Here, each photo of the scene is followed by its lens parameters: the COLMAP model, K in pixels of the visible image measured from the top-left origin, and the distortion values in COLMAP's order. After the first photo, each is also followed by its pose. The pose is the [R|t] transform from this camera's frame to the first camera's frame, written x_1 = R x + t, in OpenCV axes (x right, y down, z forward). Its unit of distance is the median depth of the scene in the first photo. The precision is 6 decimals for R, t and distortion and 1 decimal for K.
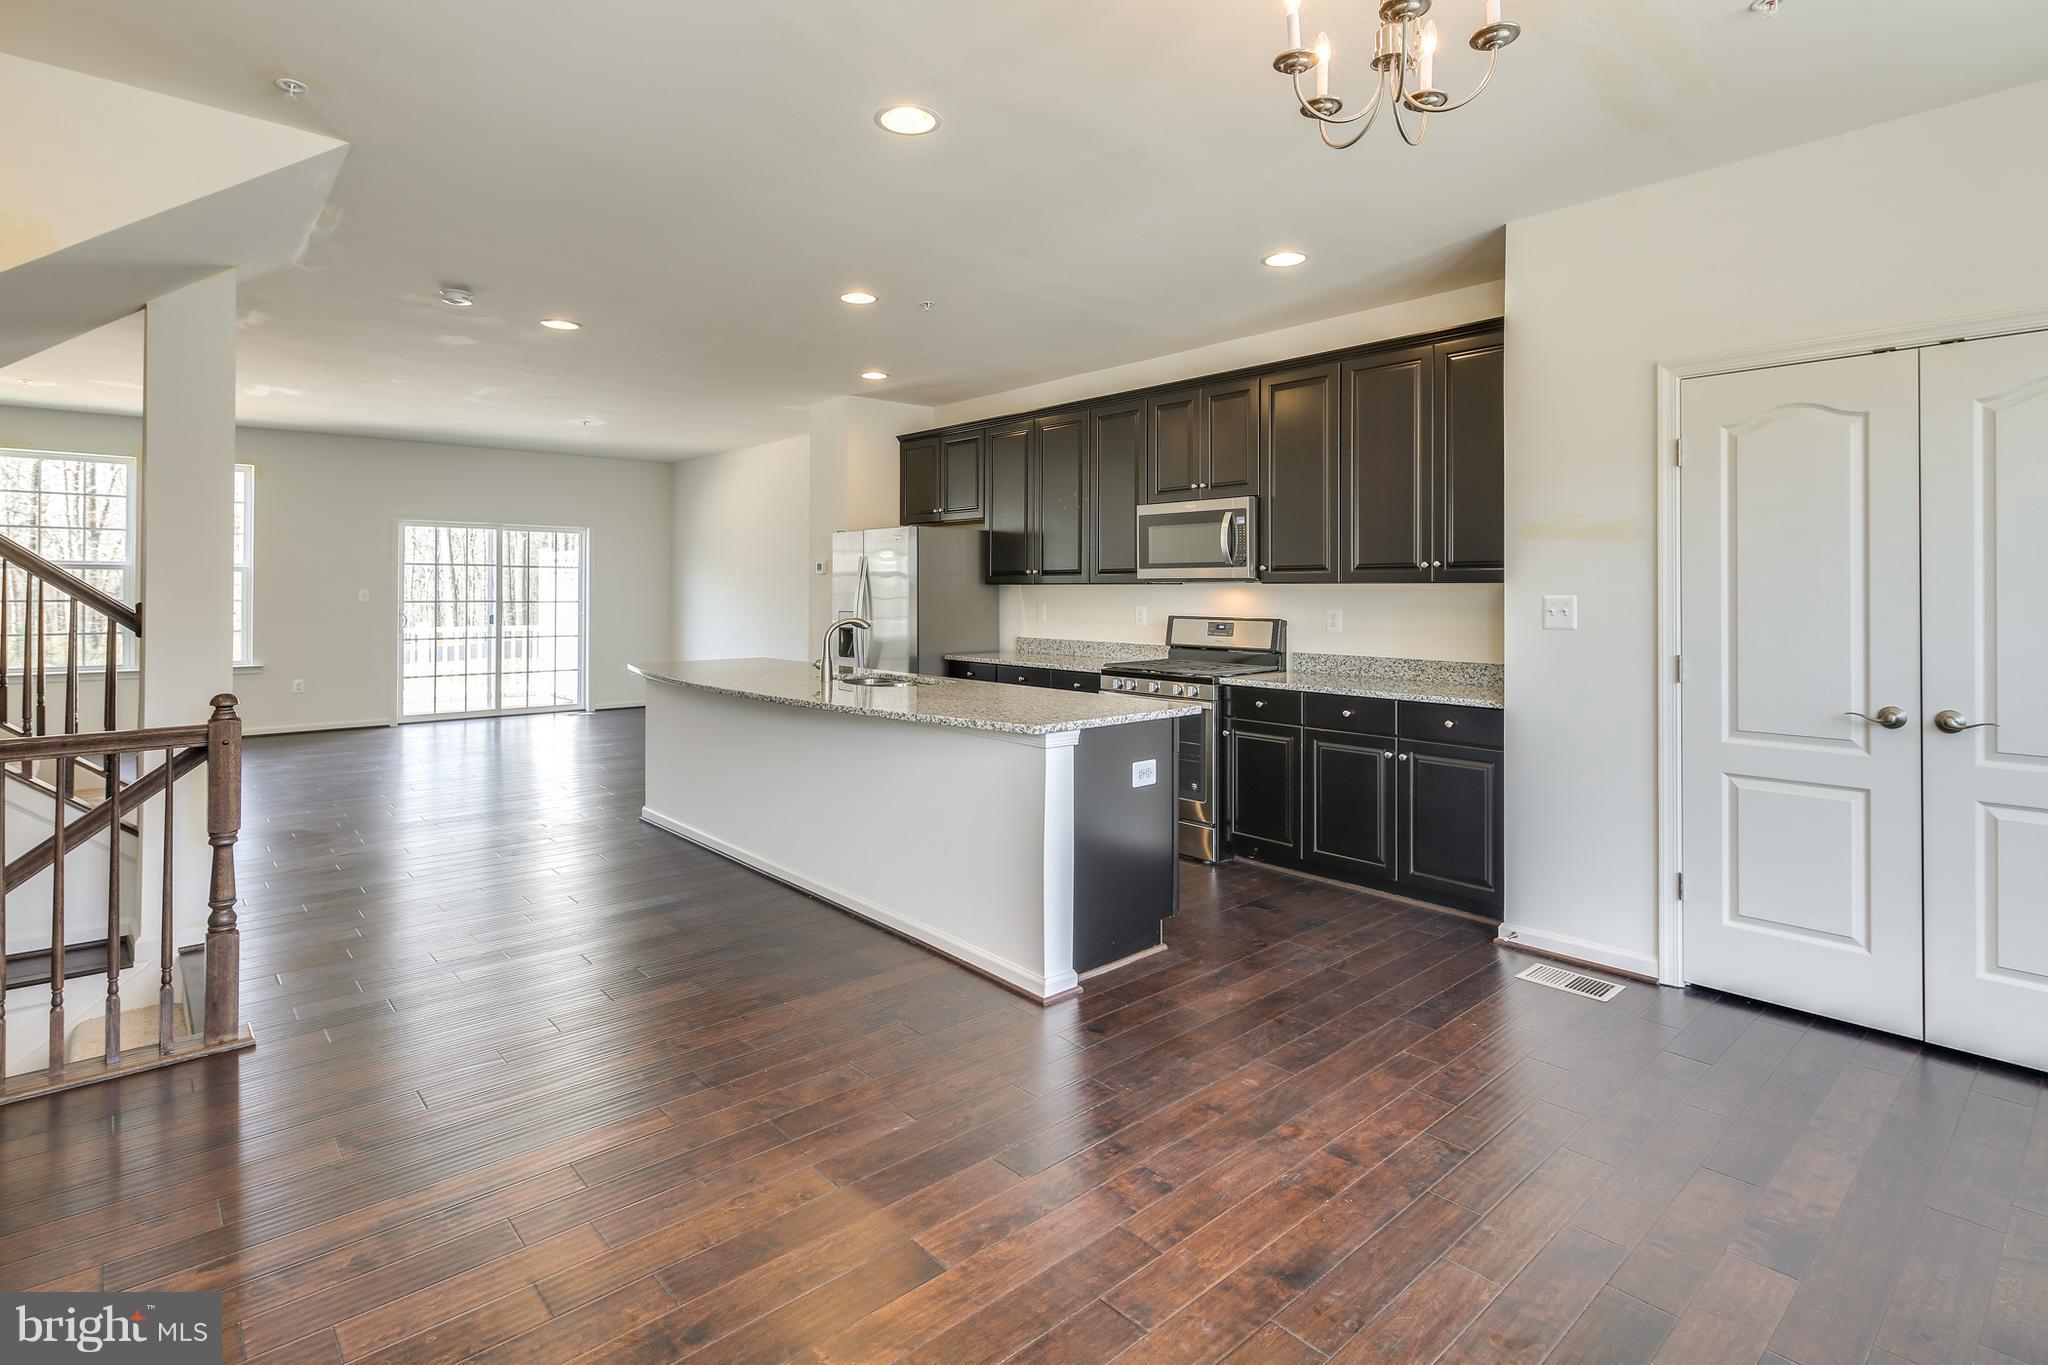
lens RADIAL K [[998.4, 0, 1032.8], [0, 998.4, 584.4], [0, 0, 1]] dist [0.014142, -0.000712]
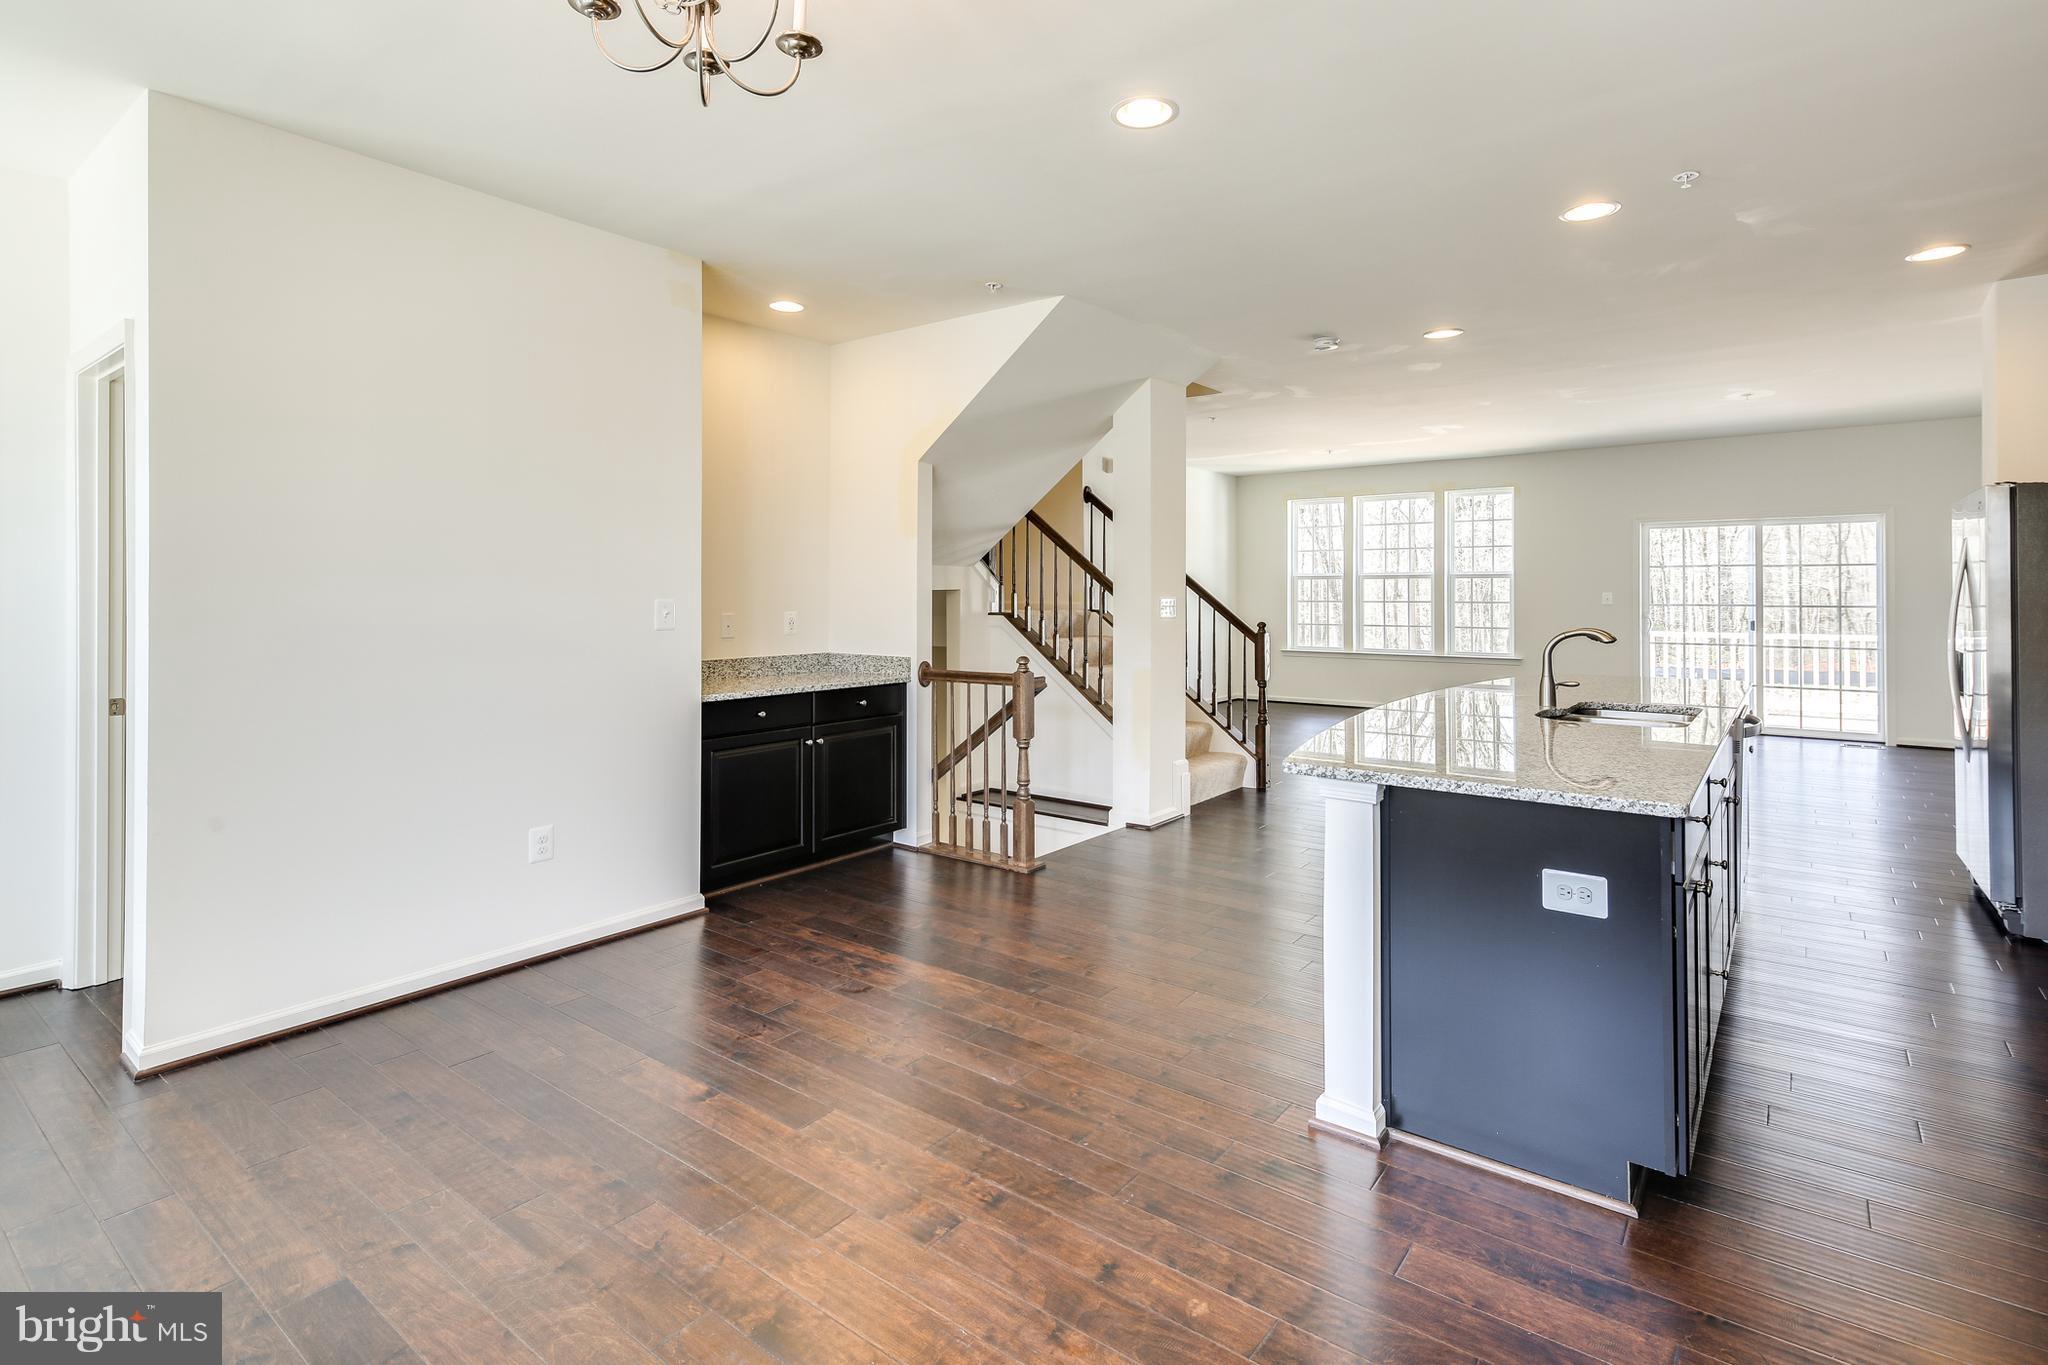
lens RADIAL K [[998.4, 0, 1032.8], [0, 998.4, 584.4], [0, 0, 1]] dist [0.014142, -0.000712]
pose [[0.189771, -0.011018, -0.981767, 0.643009], [0.007160, 0.999926, -0.009838, 0.005710], [0.981802, -0.005163, 0.189836, 0.557913]]
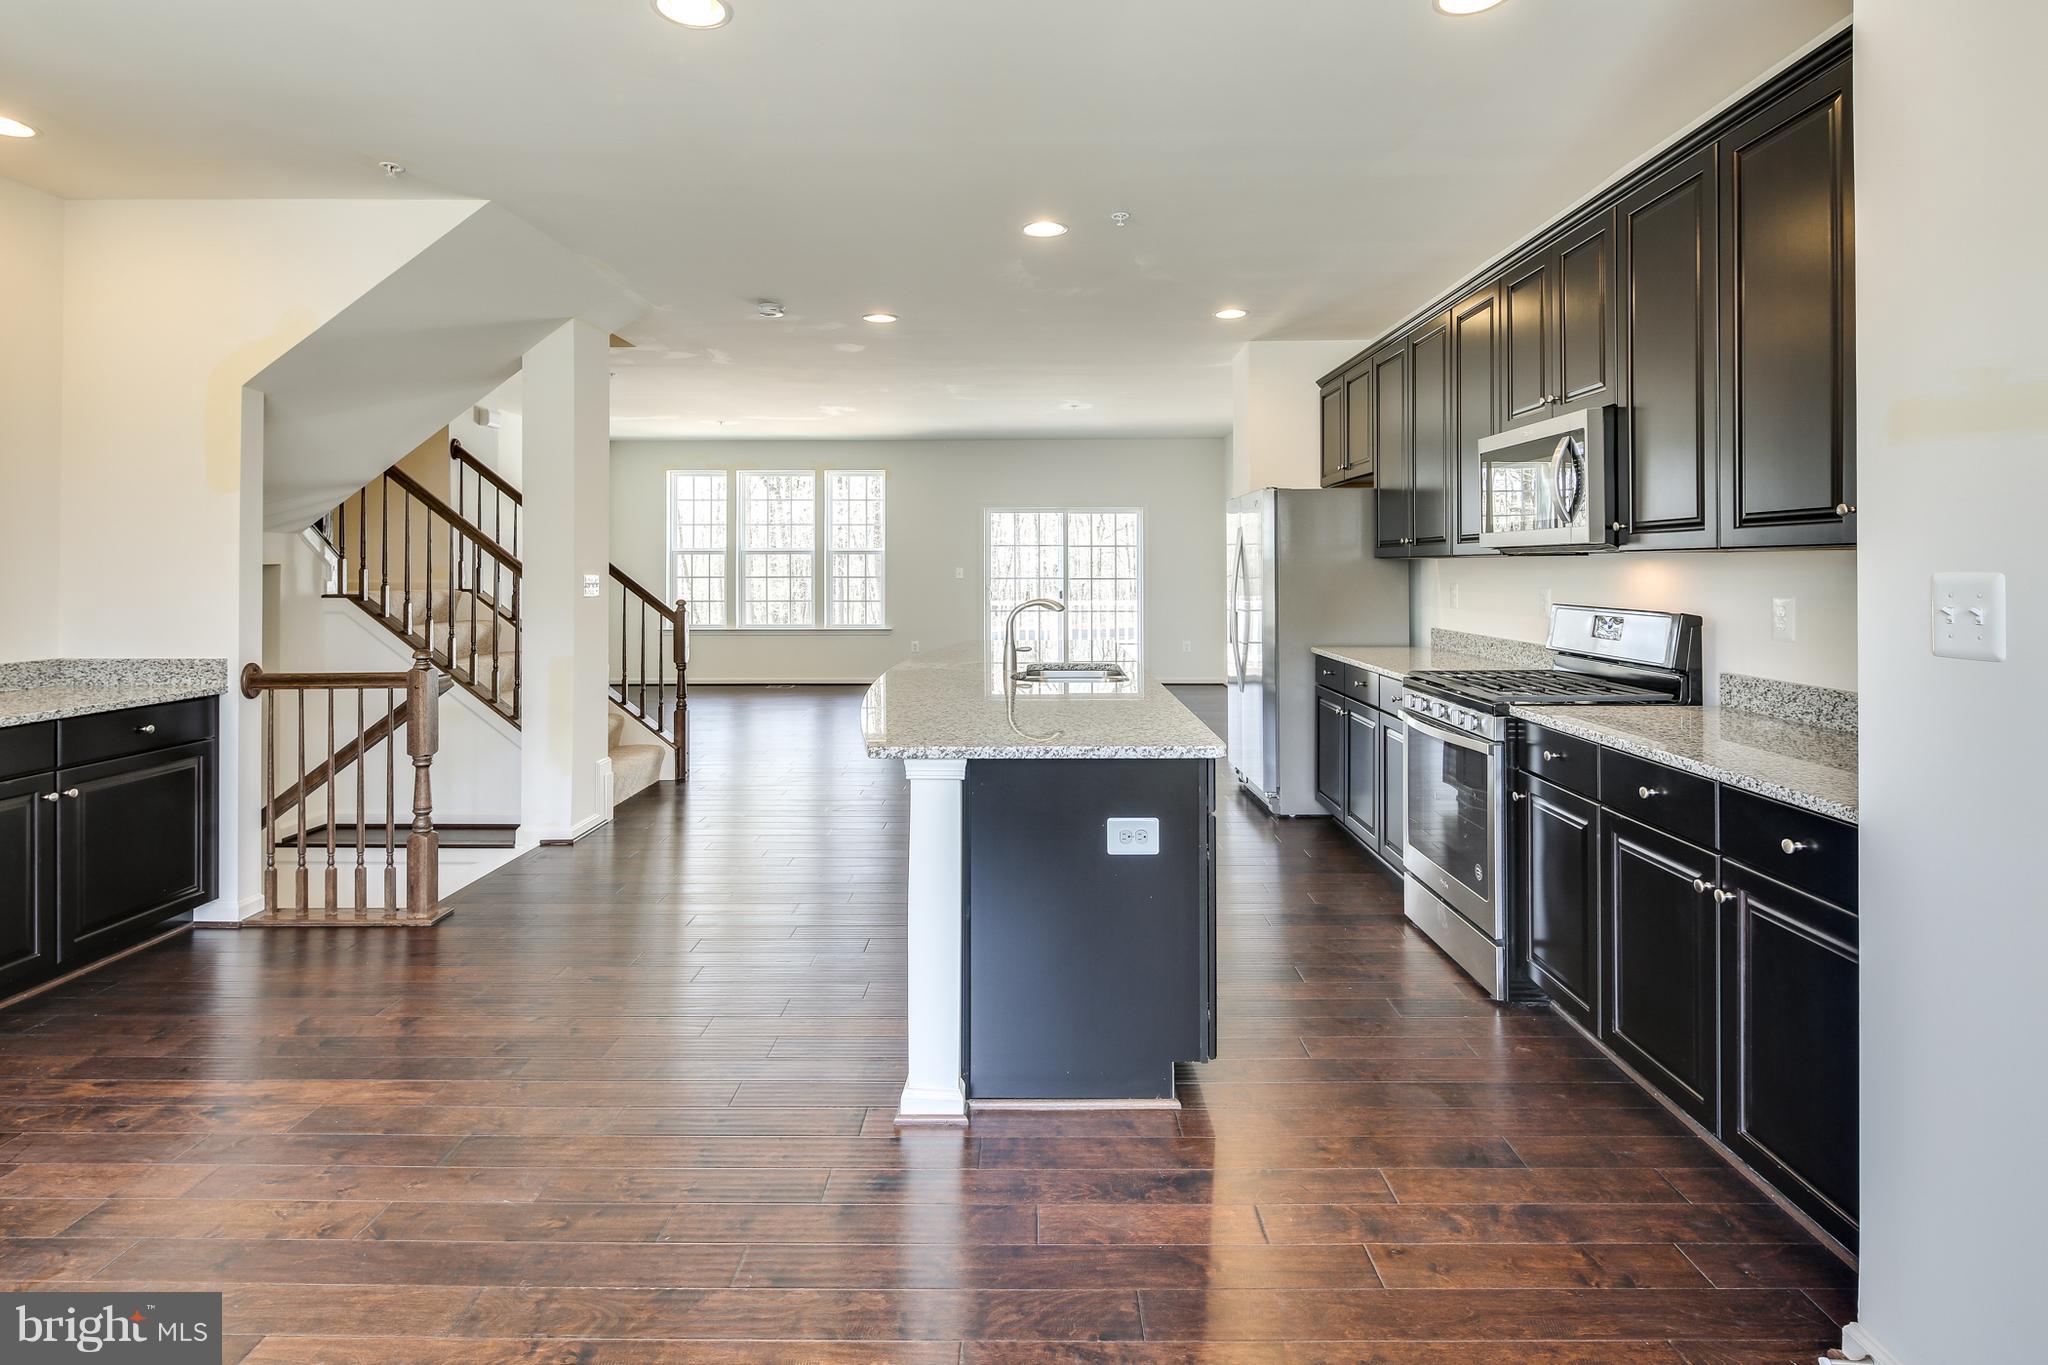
lens RADIAL K [[1008.9, 0, 1027.4], [0, 1008.9, 561.4], [0, 0, 1]] dist [0.014781, -0.007808]
pose [[0.739589, -0.008405, -0.673006, 0.515751], [0.008058, 0.999961, -0.003633, 0.005275], [0.673011, -0.002736, 0.739628, 0.443182]]
